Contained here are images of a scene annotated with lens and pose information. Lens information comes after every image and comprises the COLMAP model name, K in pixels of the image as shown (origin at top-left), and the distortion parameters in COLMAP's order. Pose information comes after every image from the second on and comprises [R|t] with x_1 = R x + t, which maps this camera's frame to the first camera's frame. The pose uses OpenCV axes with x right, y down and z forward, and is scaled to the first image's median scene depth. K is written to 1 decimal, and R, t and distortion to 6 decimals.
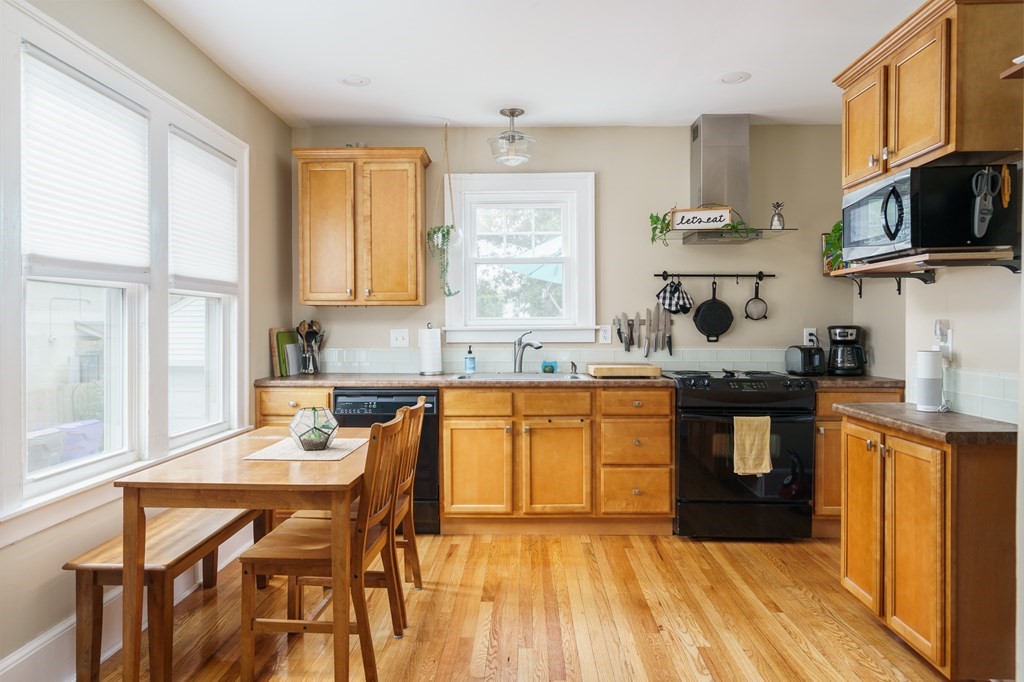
lens RADIAL K [[666.4, 0, 508.7], [0, 666.4, 339.6], [0, 0, 1]] dist [-0.000740, -0.002103]
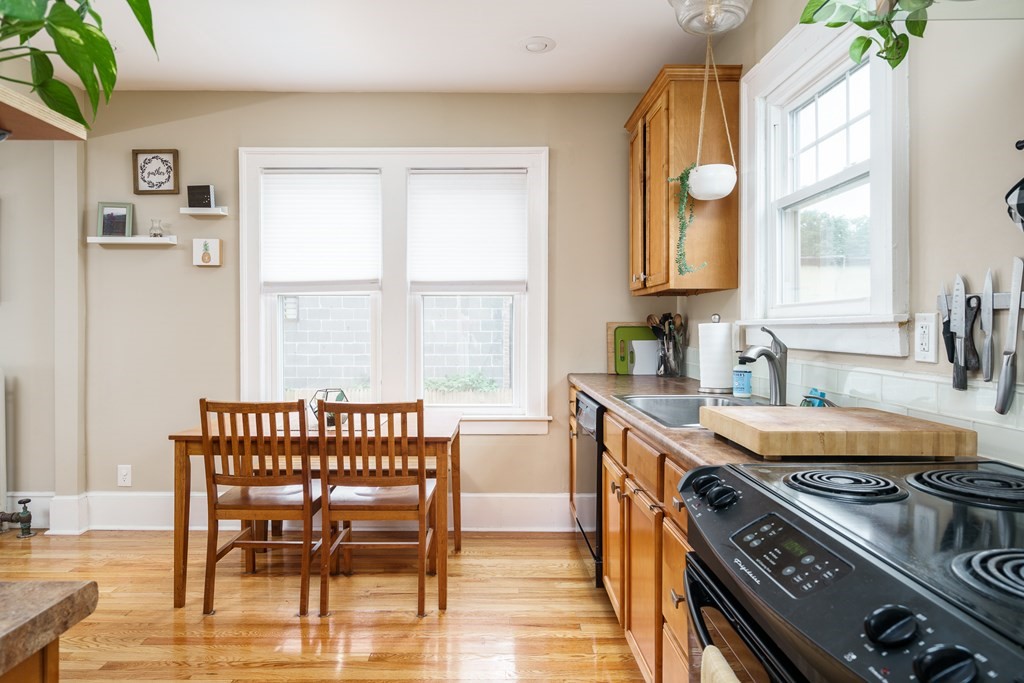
lens RADIAL K [[624.2, 0, 510.8], [0, 624.2, 331.8], [0, 0, 1]] dist [-0.002166, -0.000771]
pose [[0.024859, 0.015481, -0.999571, 0.563837], [-0.019250, 0.999702, 0.015005, -0.013813], [0.999506, 0.018869, 0.025149, 0.879951]]
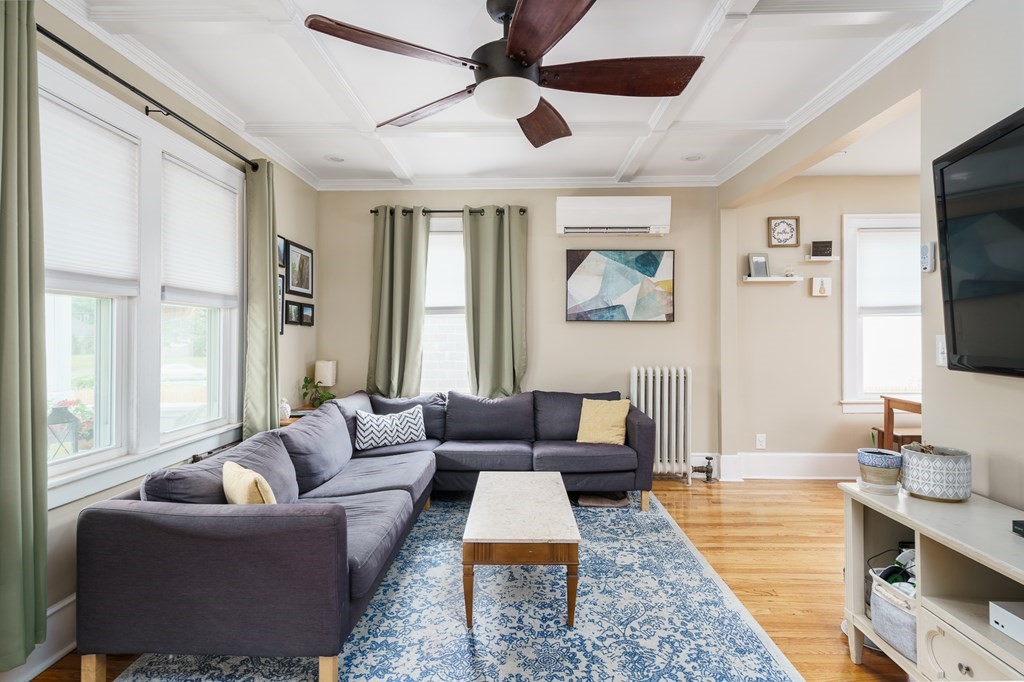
lens RADIAL K [[534.7, 0, 509.9], [0, 534.7, 338.3], [0, 0, 1]] dist [0.001021, -0.000211]
pose [[-0.002416, 0.007462, -0.999969, 0.775808], [-0.012767, 0.999890, 0.007493, 0.000660], [0.999916, 0.012784, -0.002320, -0.214127]]
